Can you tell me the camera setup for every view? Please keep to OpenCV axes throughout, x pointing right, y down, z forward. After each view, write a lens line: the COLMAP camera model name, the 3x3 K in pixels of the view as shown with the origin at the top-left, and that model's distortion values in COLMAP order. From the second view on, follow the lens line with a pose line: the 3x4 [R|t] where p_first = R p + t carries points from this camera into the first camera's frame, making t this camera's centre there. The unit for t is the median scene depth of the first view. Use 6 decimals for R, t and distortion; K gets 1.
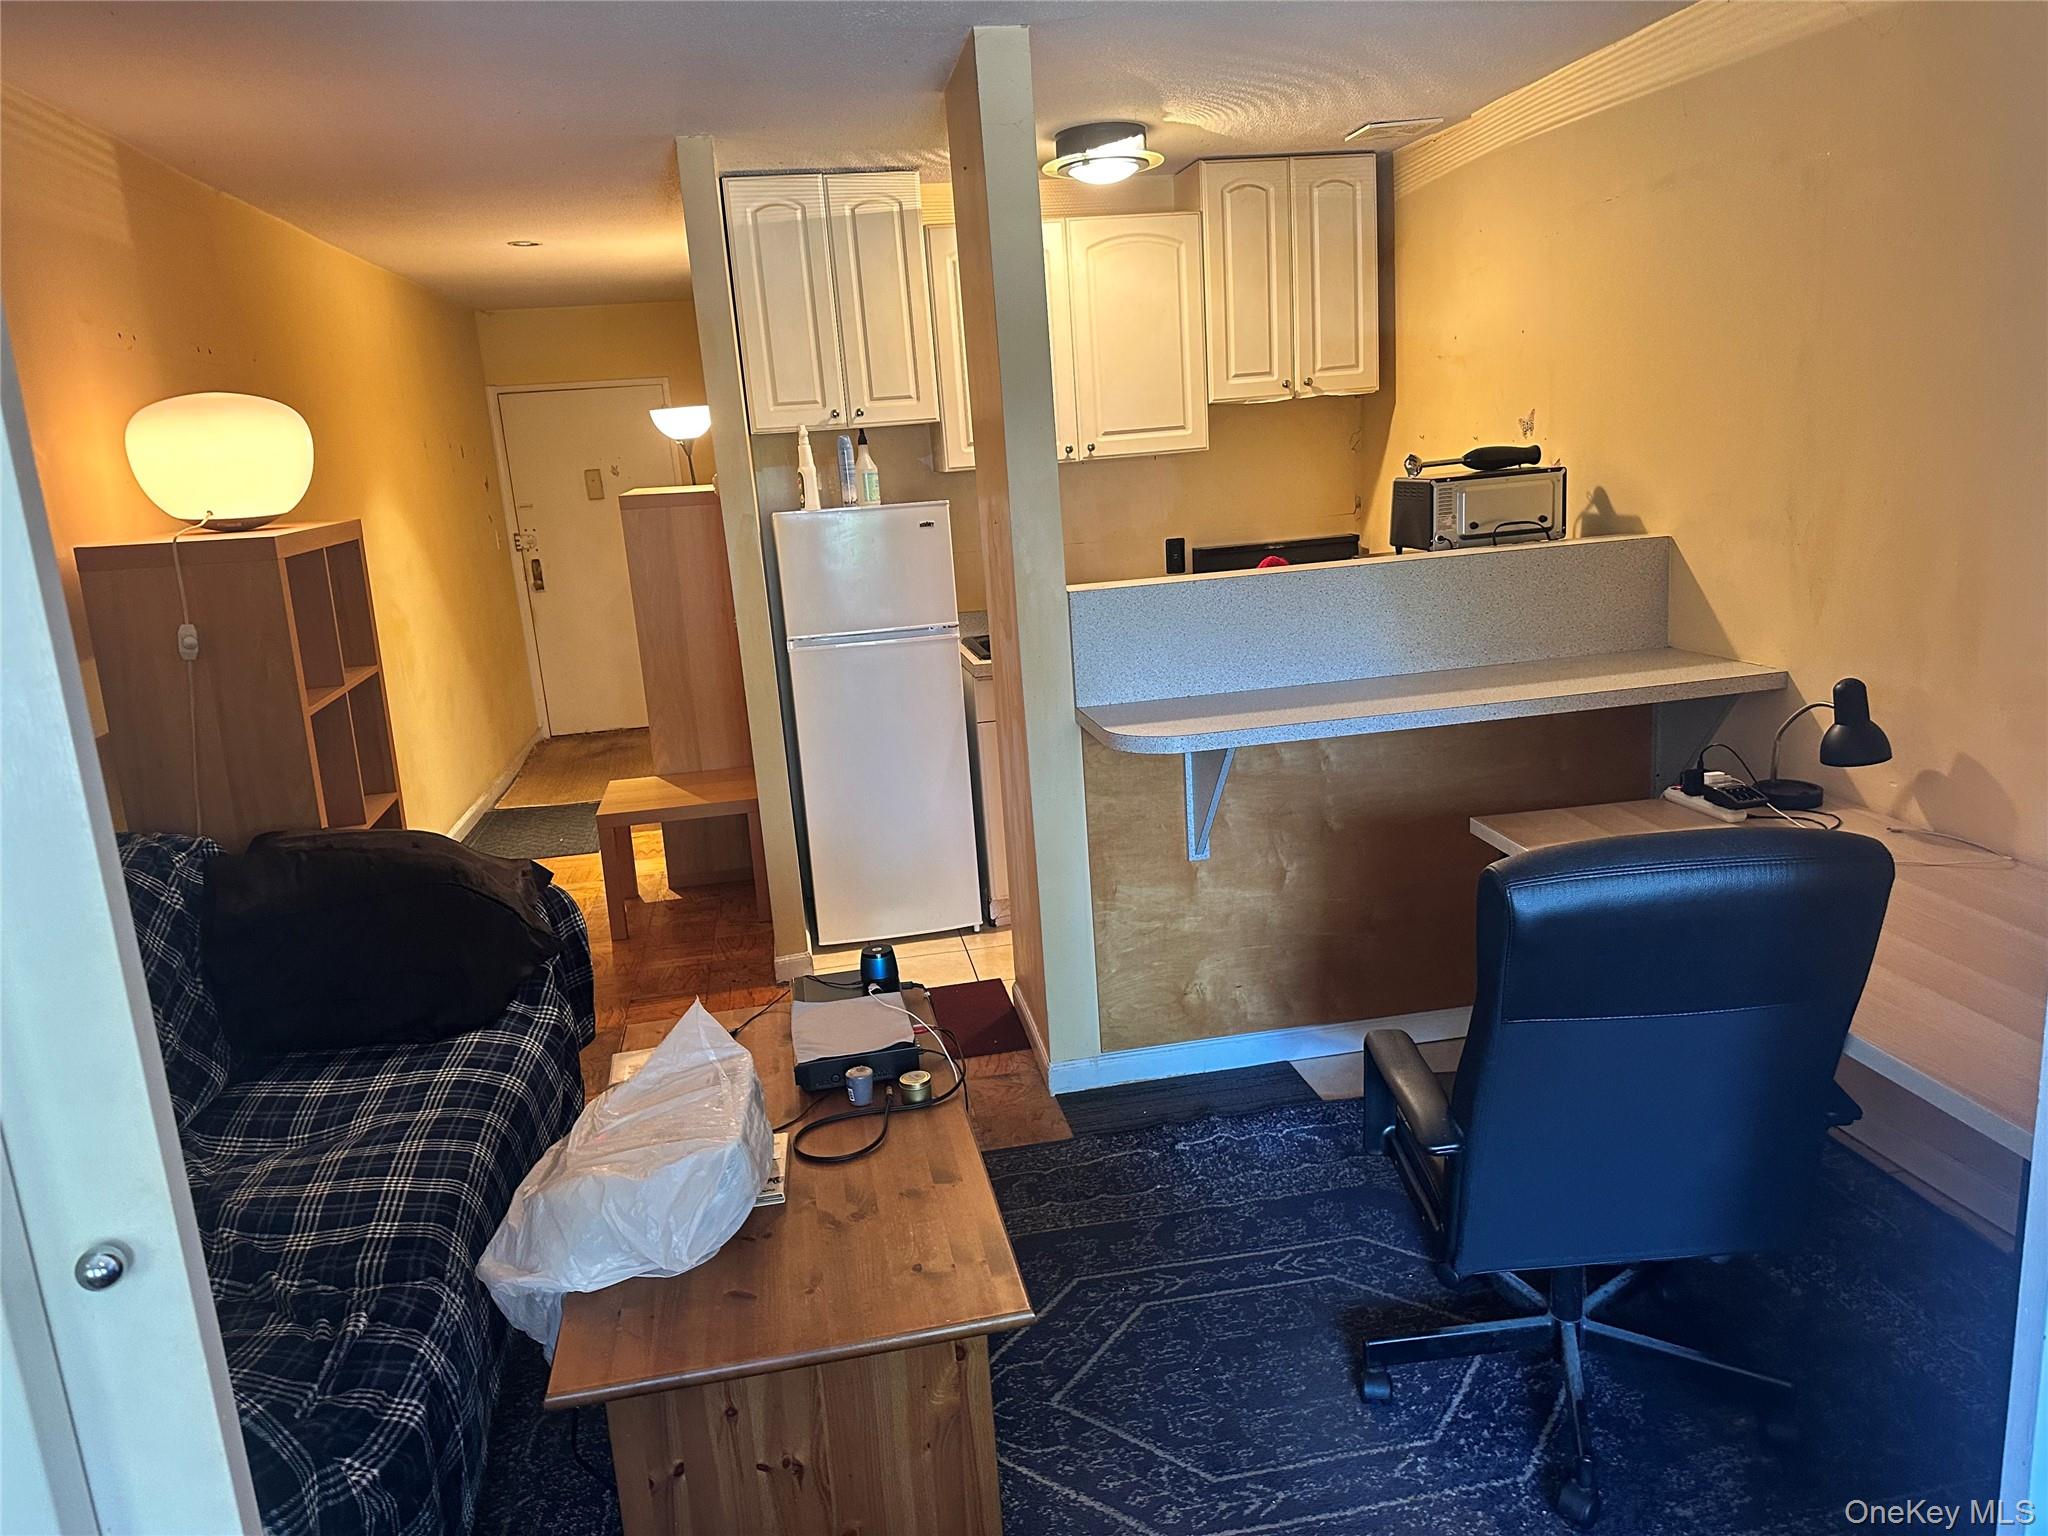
lens RADIAL K [[1435.7, 0, 999.5], [0, 1435.7, 774.2], [0, 0, 1]] dist [-0.008755, -0.009780]
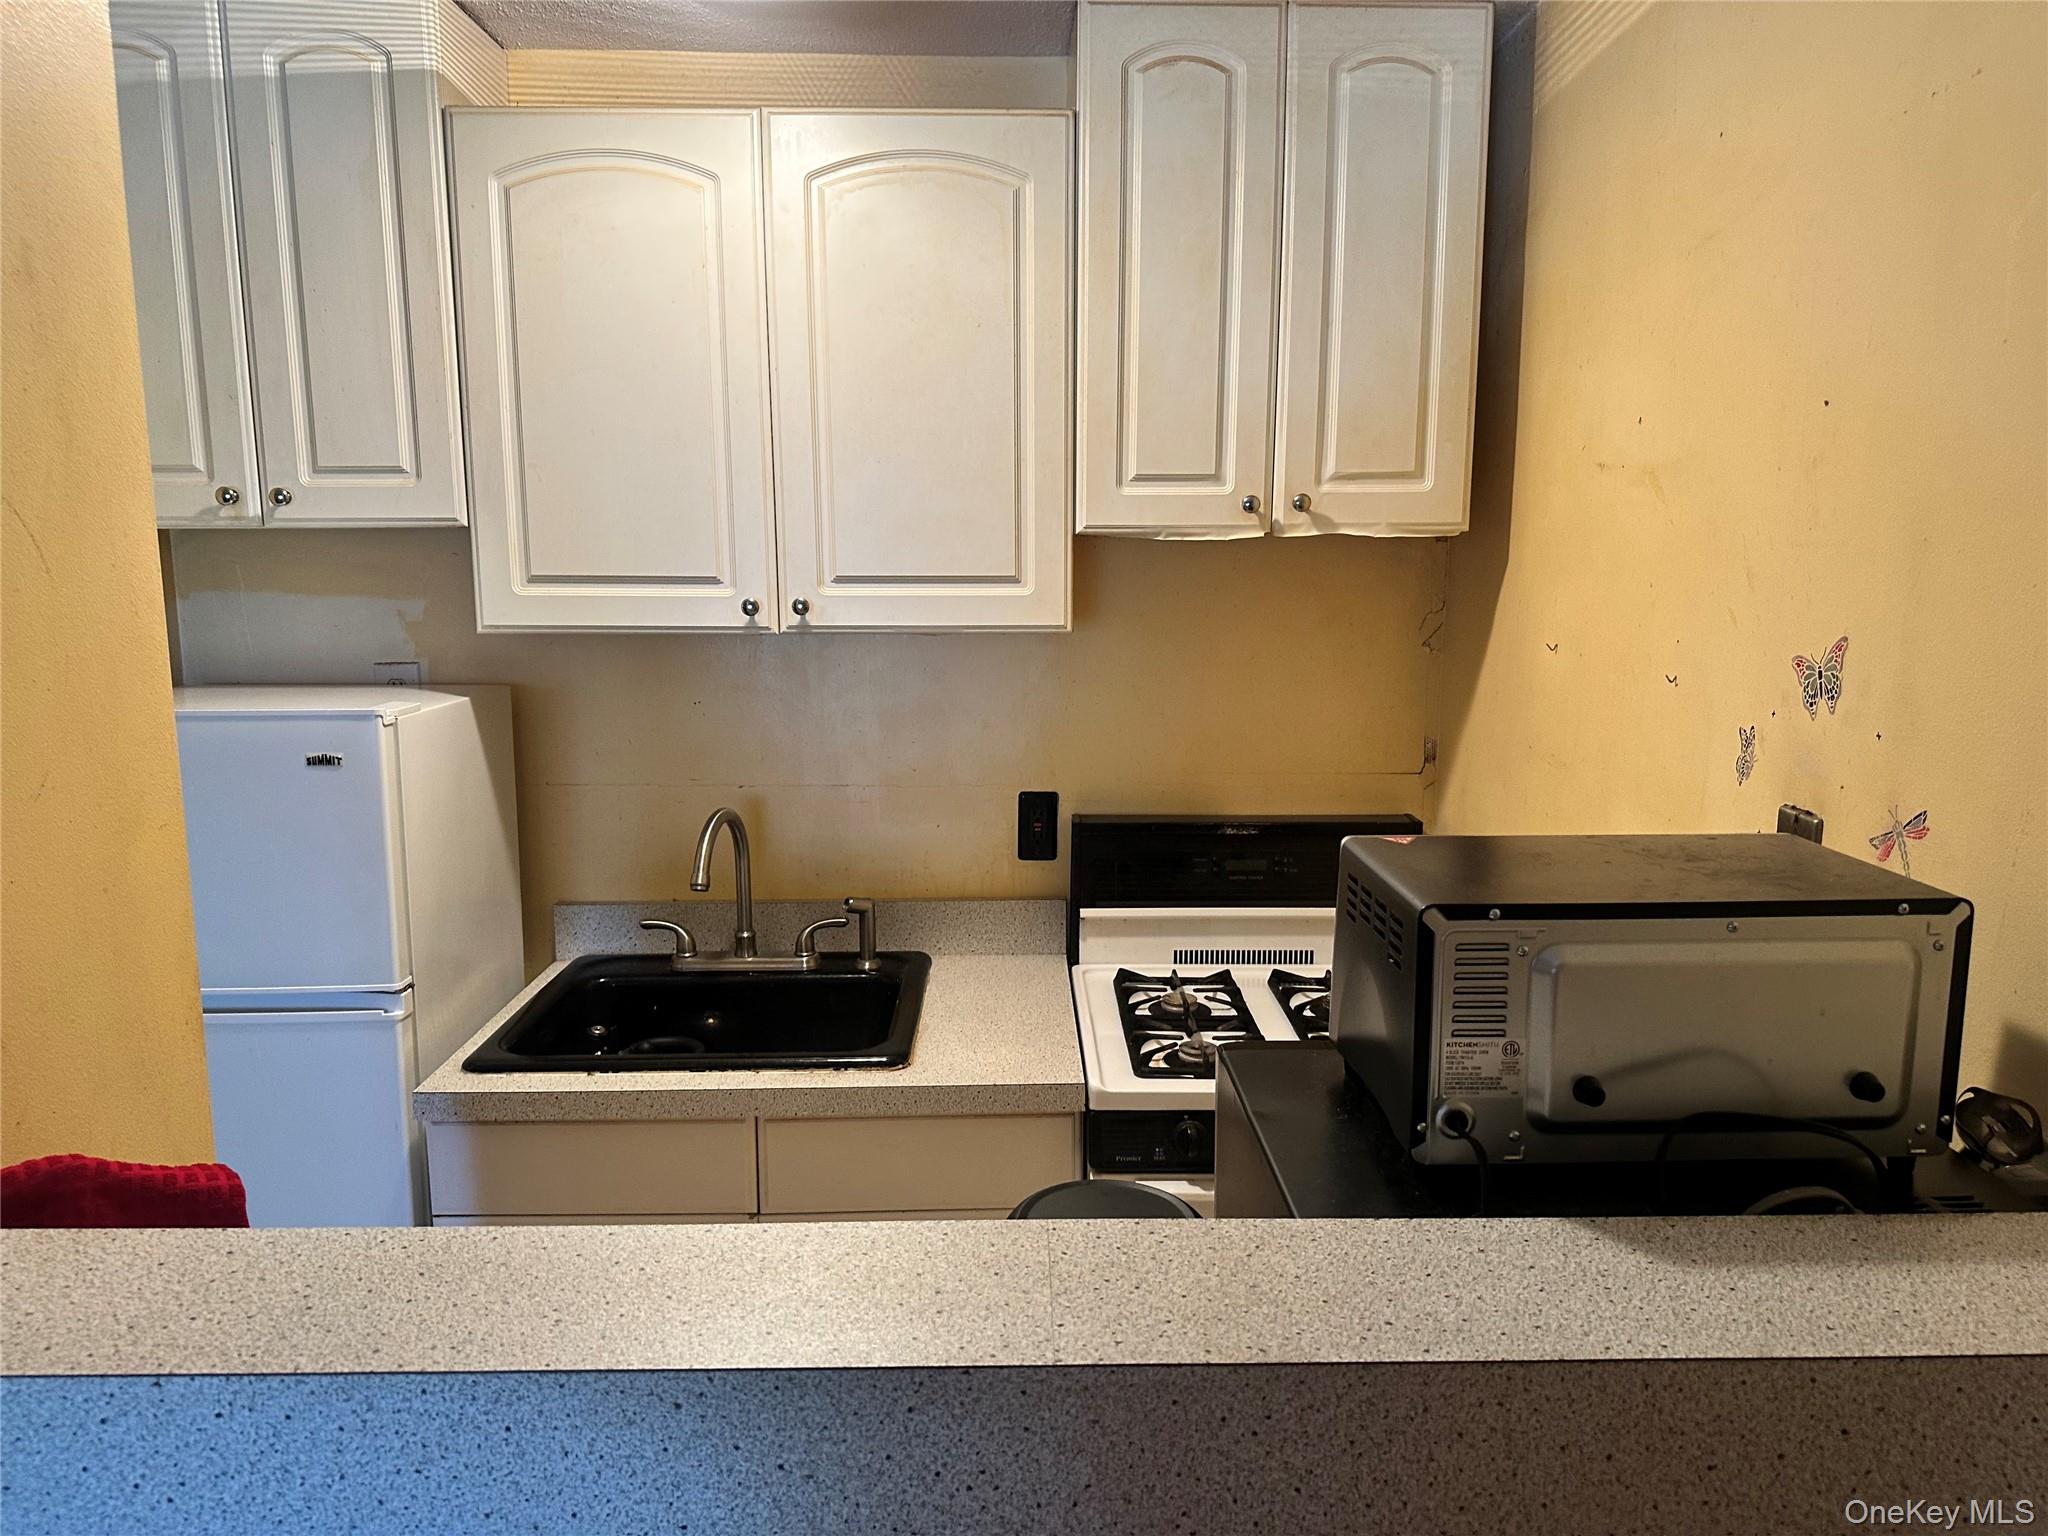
lens RADIAL K [[1394.9, 0, 1025.9], [0, 1394.9, 746.9], [0, 0, 1]] dist [0.005088, -0.054320]
pose [[0.984481, 0.101121, -0.143428, 0.203203], [-0.110757, 0.991983, -0.060853, -0.163674], [0.136124, 0.075794, 0.987788, 0.570087]]
